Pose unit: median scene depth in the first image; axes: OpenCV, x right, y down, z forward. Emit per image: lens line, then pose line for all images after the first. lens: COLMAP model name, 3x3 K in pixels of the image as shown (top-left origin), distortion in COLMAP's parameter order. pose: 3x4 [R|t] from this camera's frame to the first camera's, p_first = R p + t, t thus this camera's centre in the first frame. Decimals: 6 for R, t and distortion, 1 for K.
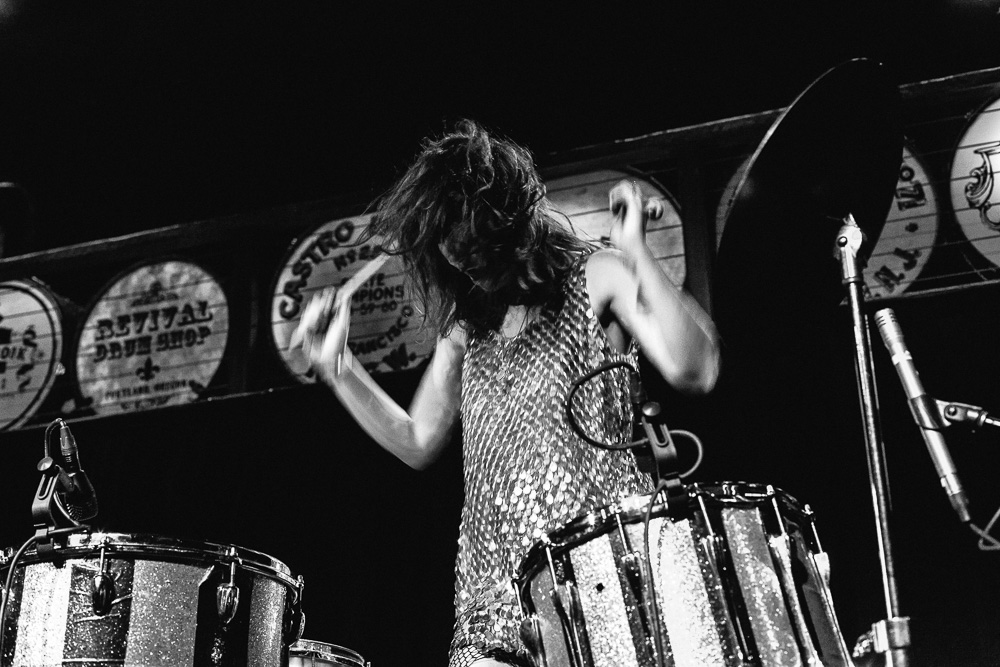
lens RADIAL K [[1480.9, 0, 548.3], [0, 1480.9, 284.2], [0, 0, 1]] dist [0.005068, 0.000000]
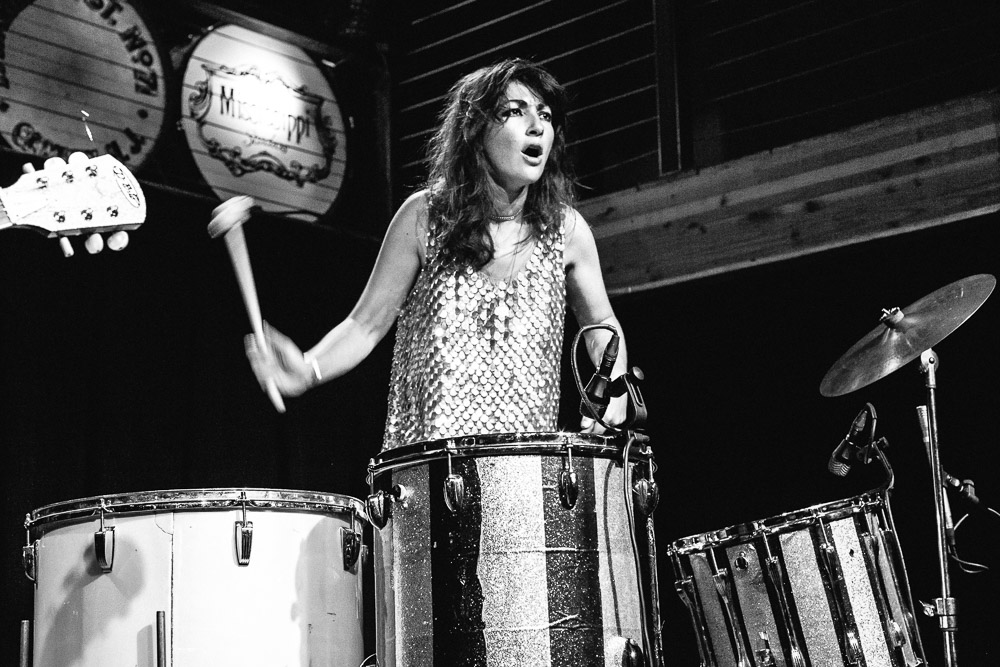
lens RADIAL K [[1670.9, 0, 489.0], [0, 1670.9, 311.2], [0, 0, 1]] dist [0.011356, 0.000000]
pose [[0.428208, 0.233208, 0.873071, -0.626508], [-0.357458, 0.931042, -0.073373, 0.087777], [-0.829977, -0.280668, 0.482042, 0.212416]]
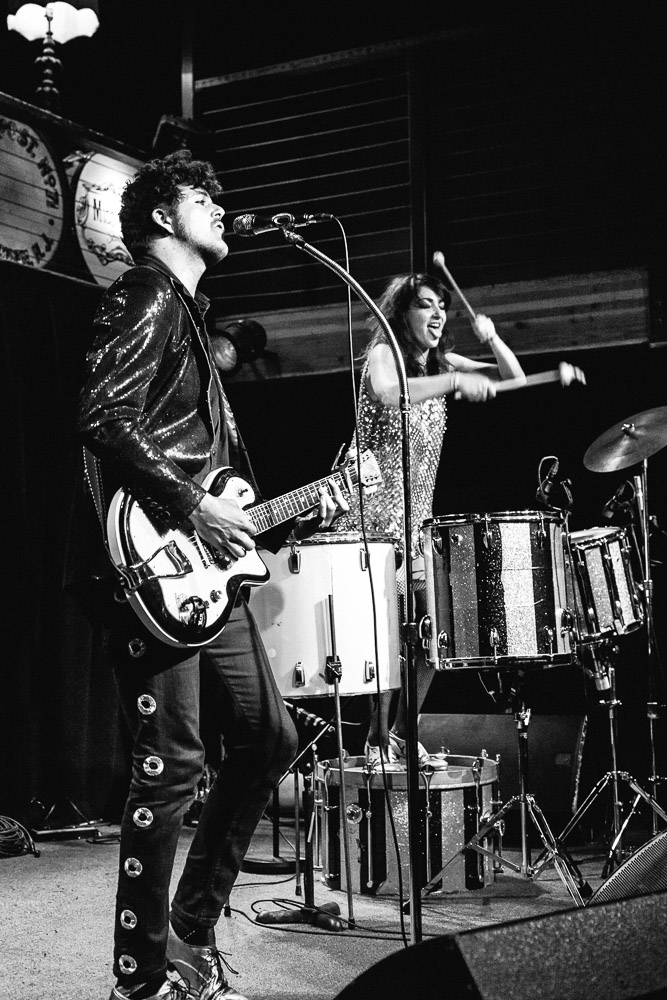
lens RADIAL K [[1576.7, 0, 332.5], [0, 1576.7, 456.2], [0, 0, 1]] dist [0.045099, 0.000000]
pose [[0.184029, 0.127761, 0.974582, -1.164448], [-0.378523, 0.924257, -0.049688, 0.143838], [-0.907113, -0.359757, 0.218451, 0.342872]]
